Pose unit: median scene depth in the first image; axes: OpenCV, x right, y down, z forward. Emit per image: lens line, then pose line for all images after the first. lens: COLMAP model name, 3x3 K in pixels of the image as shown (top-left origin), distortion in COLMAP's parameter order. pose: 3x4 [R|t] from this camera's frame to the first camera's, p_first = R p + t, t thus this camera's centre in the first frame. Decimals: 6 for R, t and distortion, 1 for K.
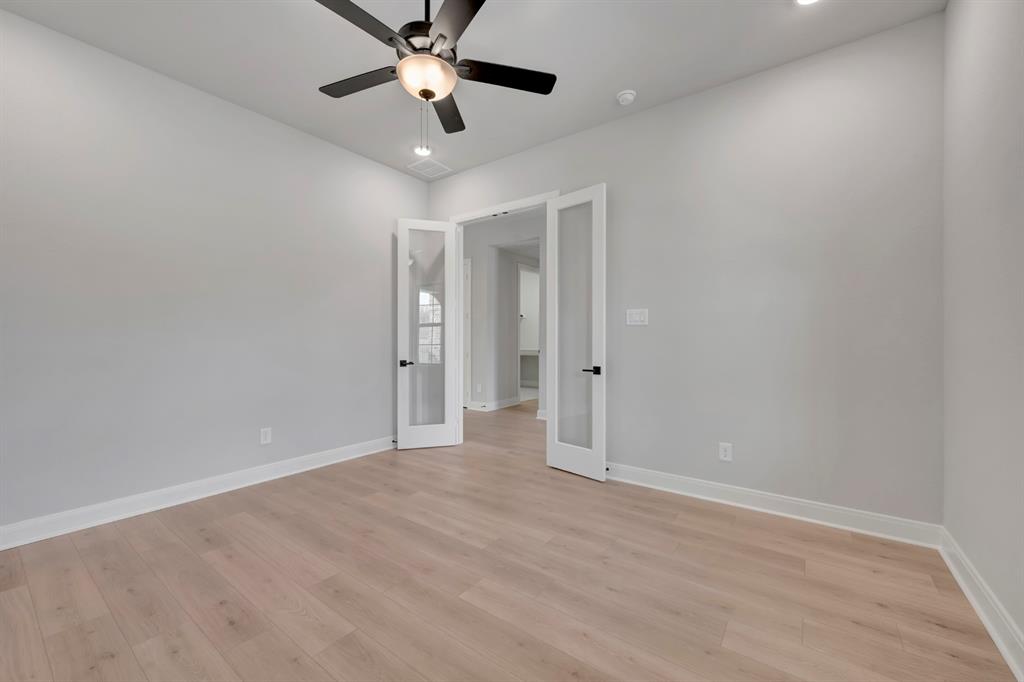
lens RADIAL K [[406.0, 0, 511.7], [0, 406.0, 340.6], [0, 0, 1]] dist [0.001828, -0.002105]
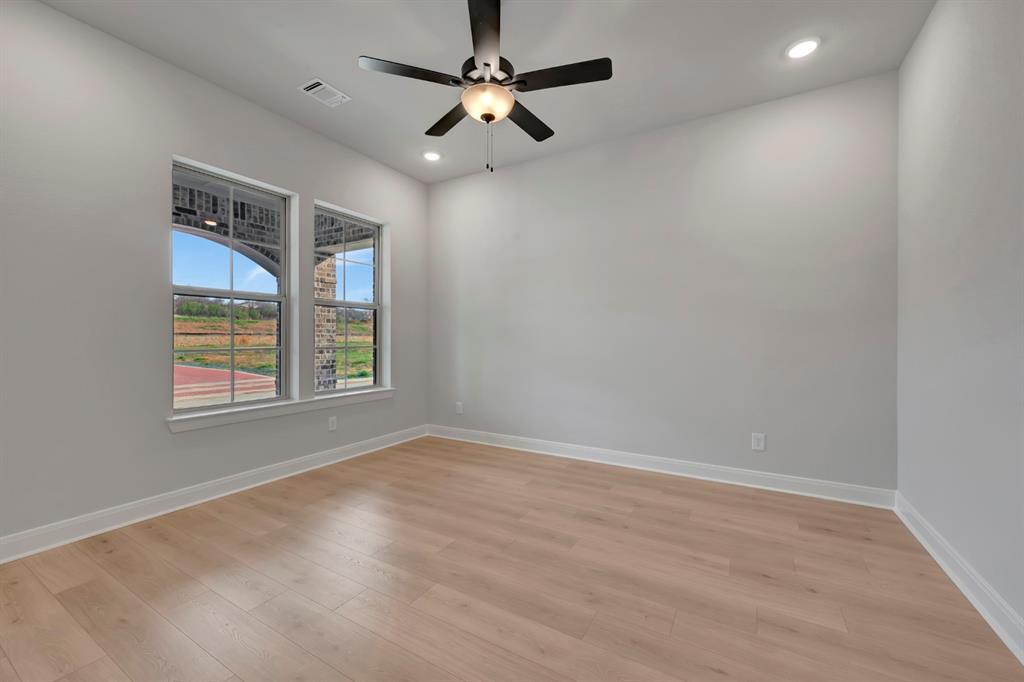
lens RADIAL K [[406.0, 0, 512.3], [0, 406.0, 339.5], [0, 0, 1]] dist [0.001828, -0.002105]
pose [[-0.994159, 0.001427, -0.107912, -0.161650], [0.001159, 0.999996, 0.002549, -0.003257], [0.107916, 0.002409, -0.994157, 2.163726]]
